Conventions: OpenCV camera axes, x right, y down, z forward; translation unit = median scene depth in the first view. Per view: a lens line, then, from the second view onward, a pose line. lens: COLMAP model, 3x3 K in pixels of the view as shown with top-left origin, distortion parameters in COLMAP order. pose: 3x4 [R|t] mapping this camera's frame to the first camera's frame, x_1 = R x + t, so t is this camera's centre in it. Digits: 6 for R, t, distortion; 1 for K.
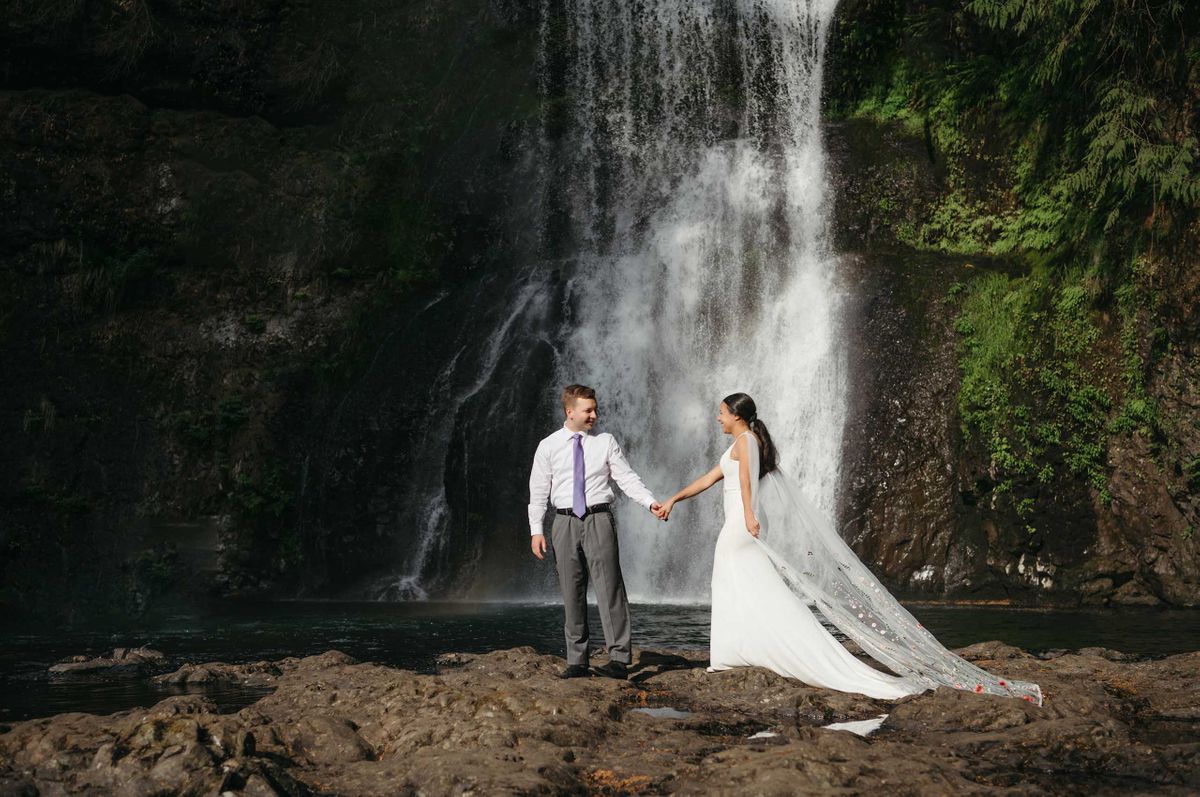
lens RADIAL K [[1635.3, 0, 605.9], [0, 1635.3, 424.2], [0, 0, 1]] dist [0.191850, 0.021997]
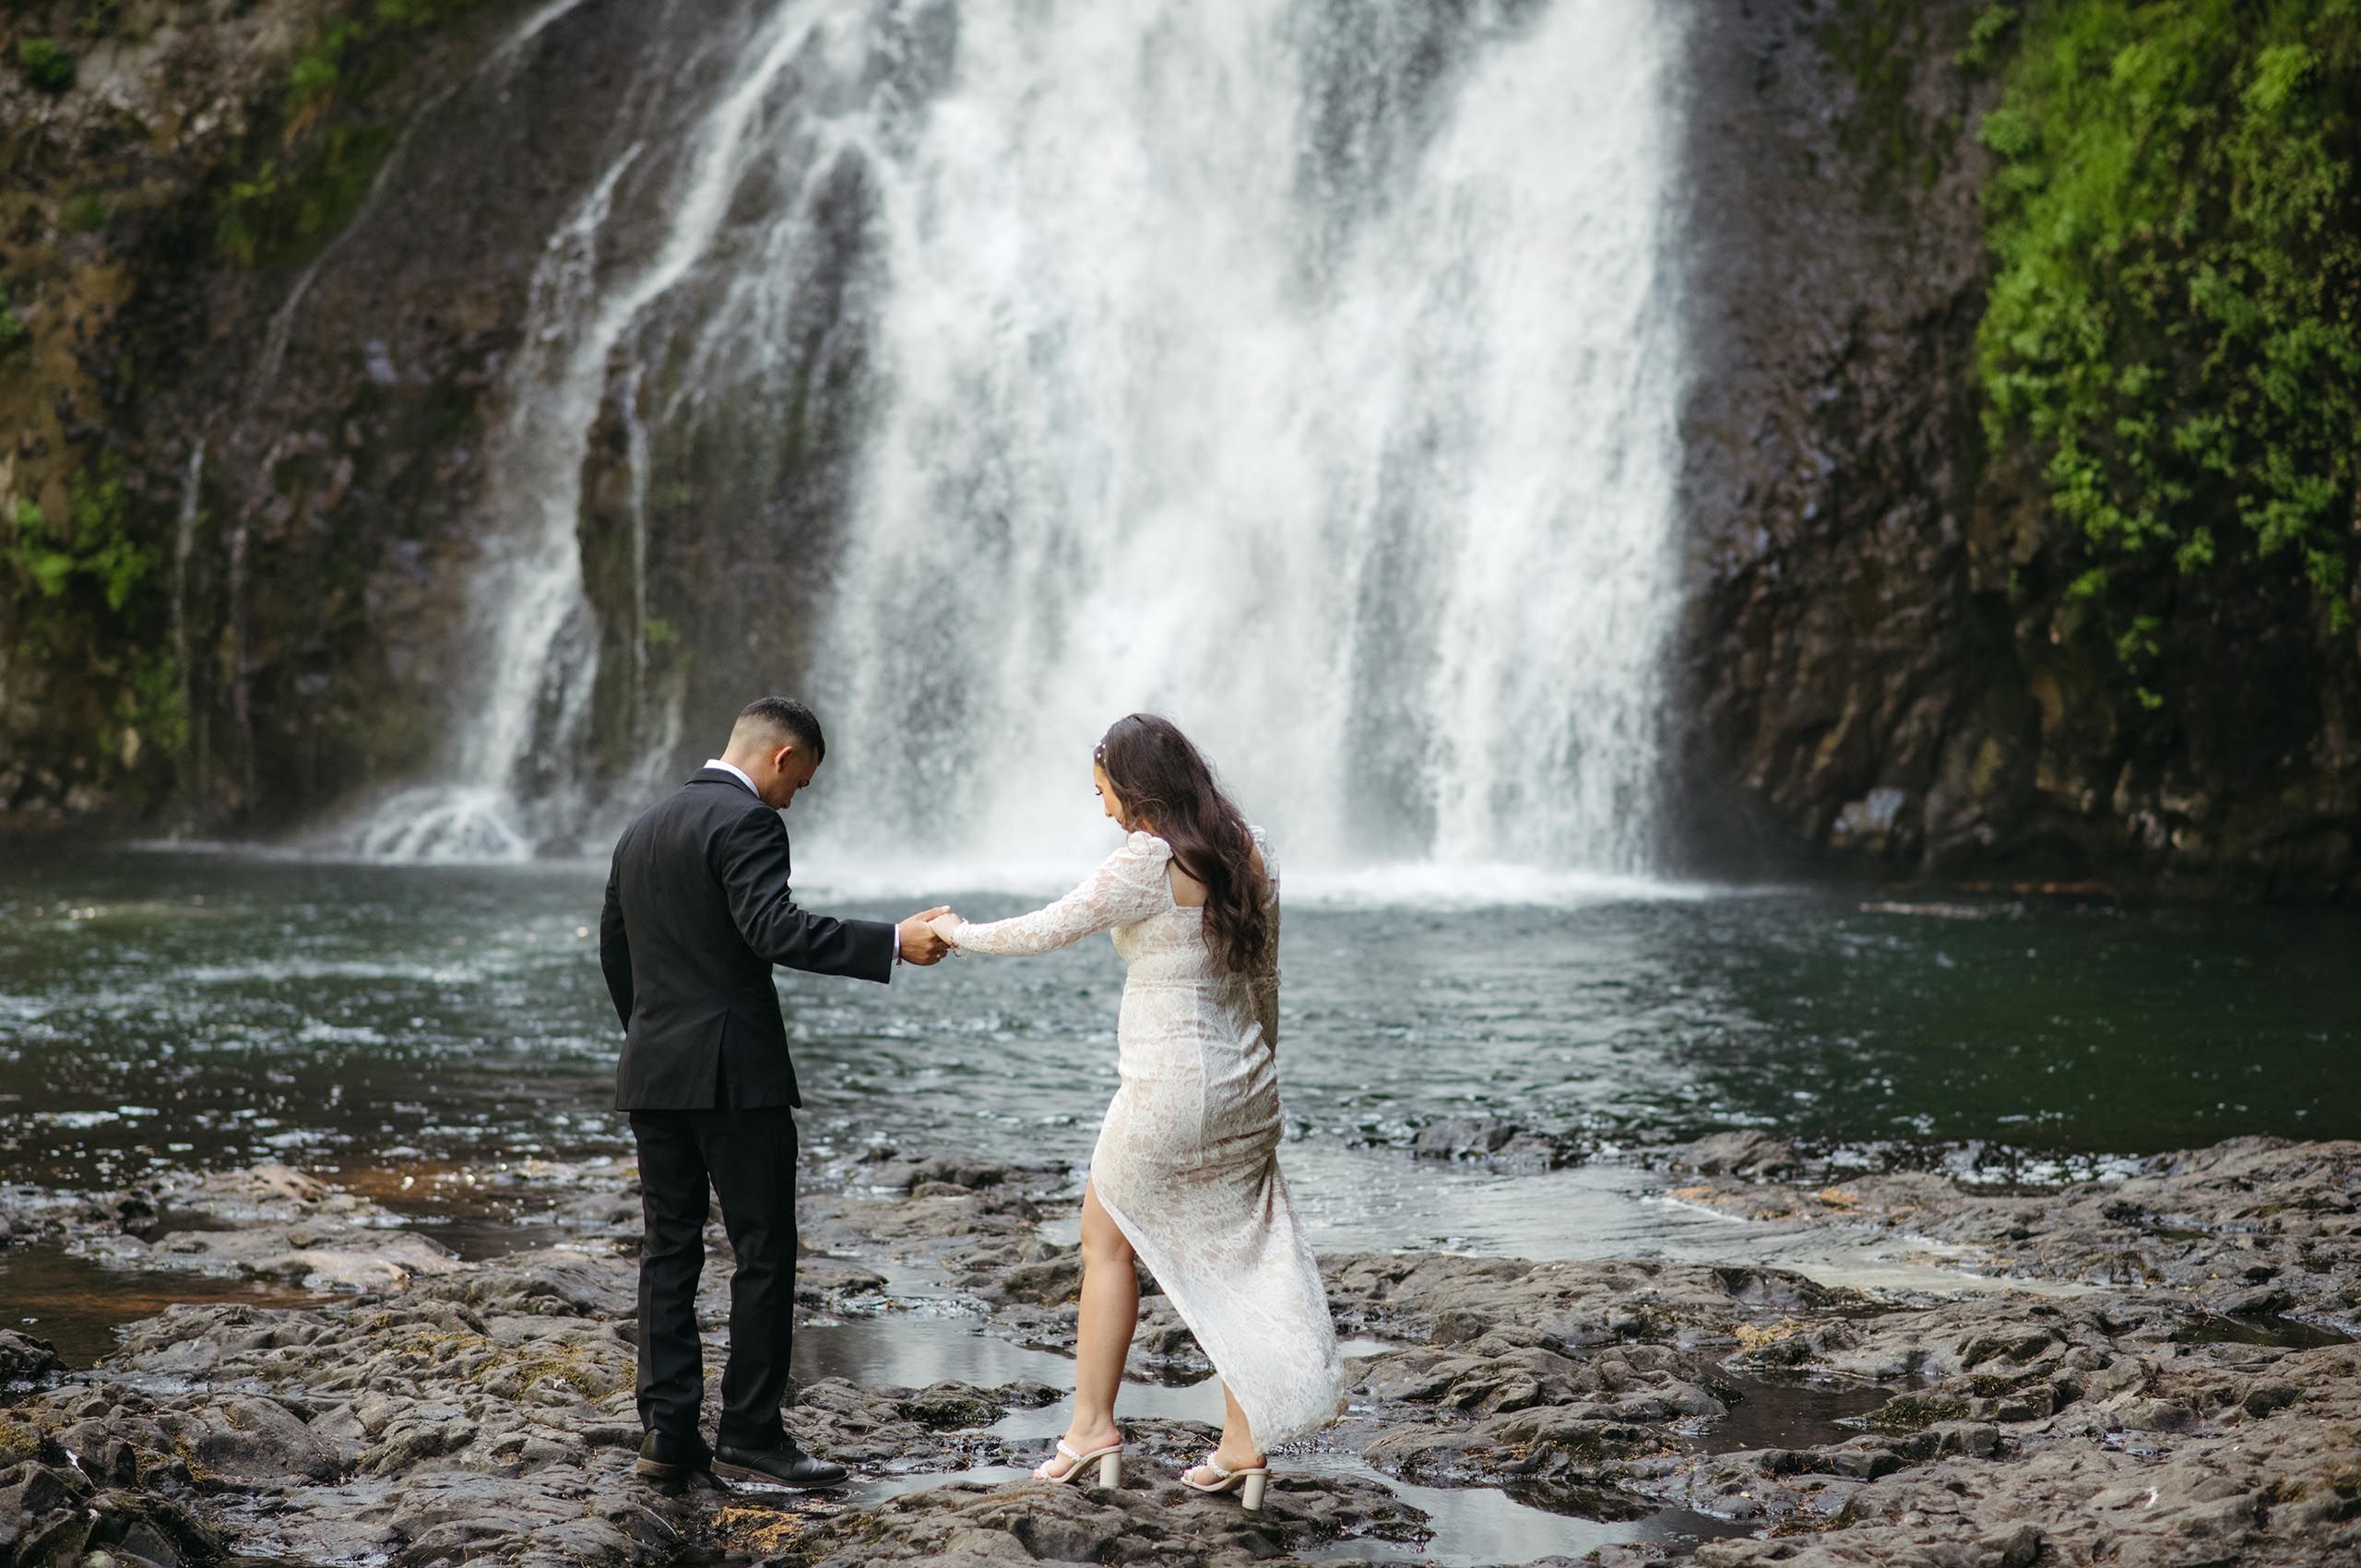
lens RADIAL K [[4916.3, 0, 1180.5], [0, 4916.3, 784.0], [0, 0, 1]] dist [0.025408, 0.495624]
pose [[0.999759, 0.011279, 0.018822, 0.016906], [-0.013233, 0.994156, 0.107137, -0.032560], [-0.017503, -0.107360, 0.994066, -0.098263]]
